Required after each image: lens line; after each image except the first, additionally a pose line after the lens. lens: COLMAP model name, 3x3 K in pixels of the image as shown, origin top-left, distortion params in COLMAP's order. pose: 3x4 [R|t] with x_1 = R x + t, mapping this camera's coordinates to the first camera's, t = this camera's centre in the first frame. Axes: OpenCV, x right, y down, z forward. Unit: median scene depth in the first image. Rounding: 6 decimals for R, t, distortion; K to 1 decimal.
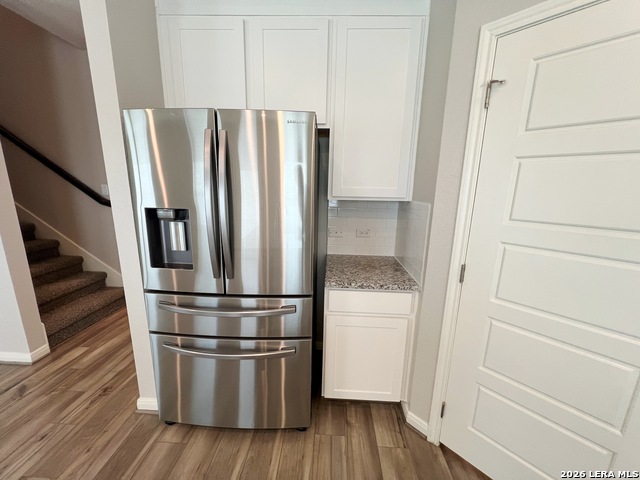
lens RADIAL K [[255.9, 0, 322.8], [0, 255.9, 239.6], [0, 0, 1]] dist [-0.001080, 0.000503]
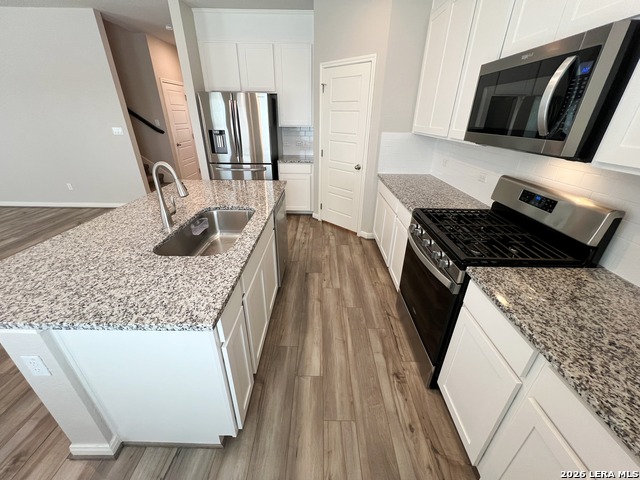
lens RADIAL K [[255.9, 0, 319.1], [0, 255.9, 240.1], [0, 0, 1]] dist [-0.001080, 0.000503]
pose [[0.999397, -0.022778, 0.026188, 0.338831], [0.015839, 0.970685, 0.239831, 0.326898], [-0.030883, -0.239272, 0.970461, -1.695479]]
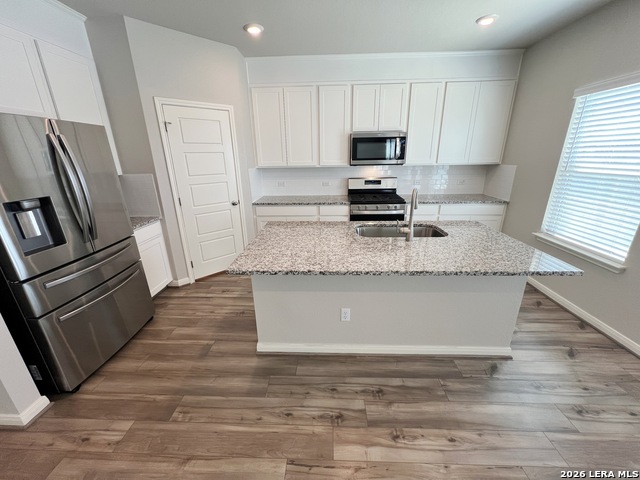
lens RADIAL K [[255.9, 0, 319.7], [0, 255.9, 240.0], [0, 0, 1]] dist [-0.001080, 0.000503]
pose [[-0.003343, -0.343028, 0.939319, -1.485090], [0.225344, 0.914906, 0.334914, -0.035530], [-0.974273, 0.212790, 0.074241, -0.298322]]
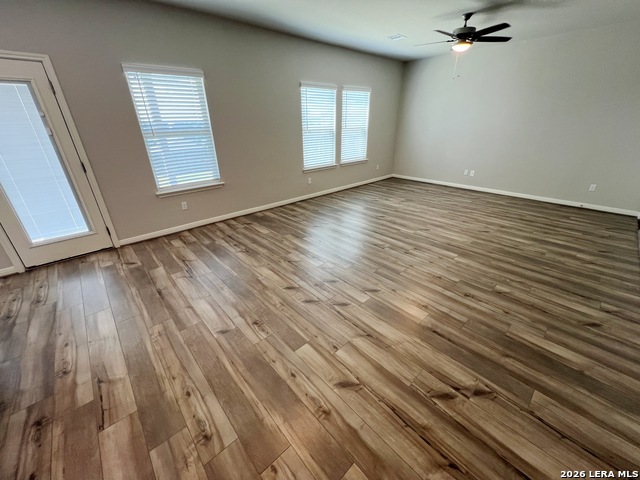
lens RADIAL K [[255.9, 0, 318.9], [0, 255.9, 239.2], [0, 0, 1]] dist [-0.001080, 0.000503]
pose [[-0.712092, 0.282147, -0.642898, -1.067265], [-0.152318, 0.831803, 0.533763, -0.206745], [0.685364, 0.478013, -0.549345, 0.738632]]
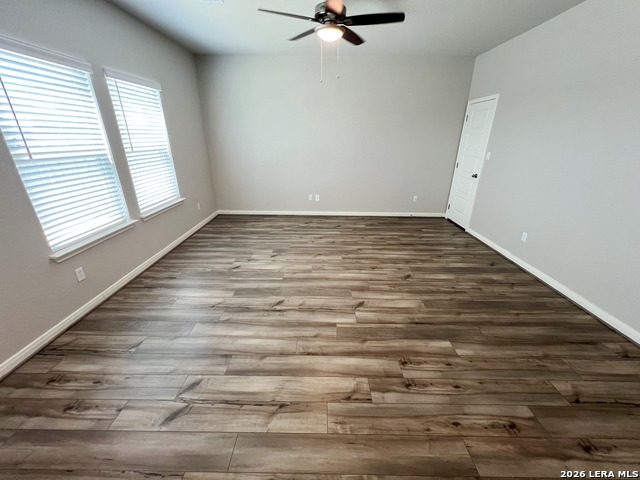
lens RADIAL K [[255.9, 0, 319.6], [0, 255.9, 239.1], [0, 0, 1]] dist [-0.001080, 0.000503]
pose [[0.029040, 0.351507, -0.935735, -2.073159], [-0.218313, 0.915760, 0.337228, 0.015453], [0.975447, 0.194490, 0.103332, -0.467876]]
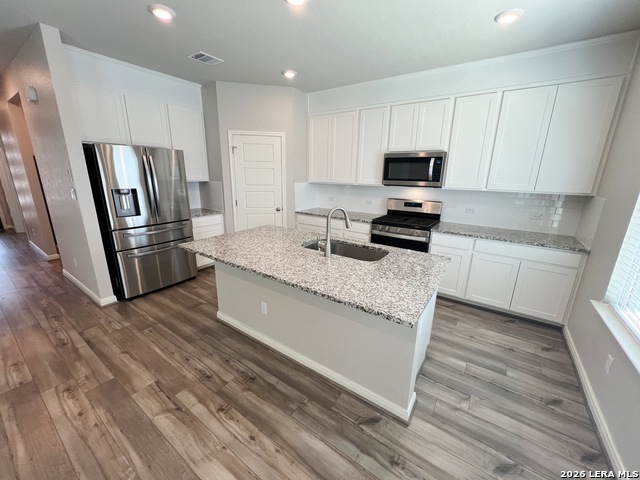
lens RADIAL K [[255.9, 0, 319.2], [0, 255.9, 240.0], [0, 0, 1]] dist [-0.001080, 0.000503]
pose [[0.539071, -0.230579, 0.810084, -1.340817], [0.172243, 0.971651, 0.161947, 0.203652], [-0.824460, 0.052231, 0.563504, -1.376071]]
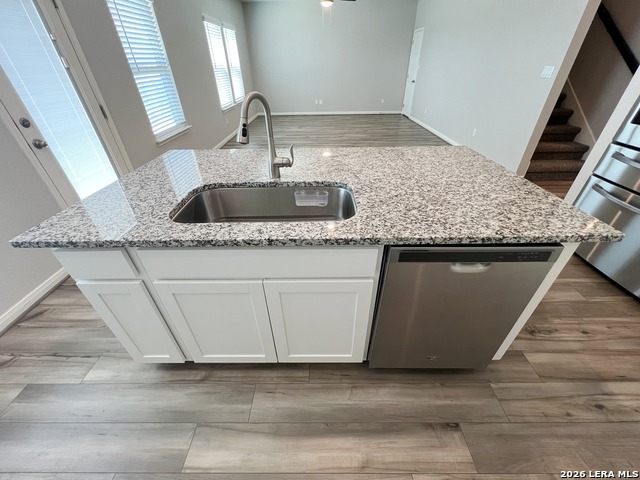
lens RADIAL K [[256.8, 0, 319.6], [0, 256.8, 239.9], [0, 0, 1]] dist [-0.002546, 0.000569]
pose [[0.035284, 0.546662, -0.836610, 0.619439], [-0.195966, 0.824664, 0.530591, 0.191838], [0.979976, 0.145226, 0.136224, -0.588258]]
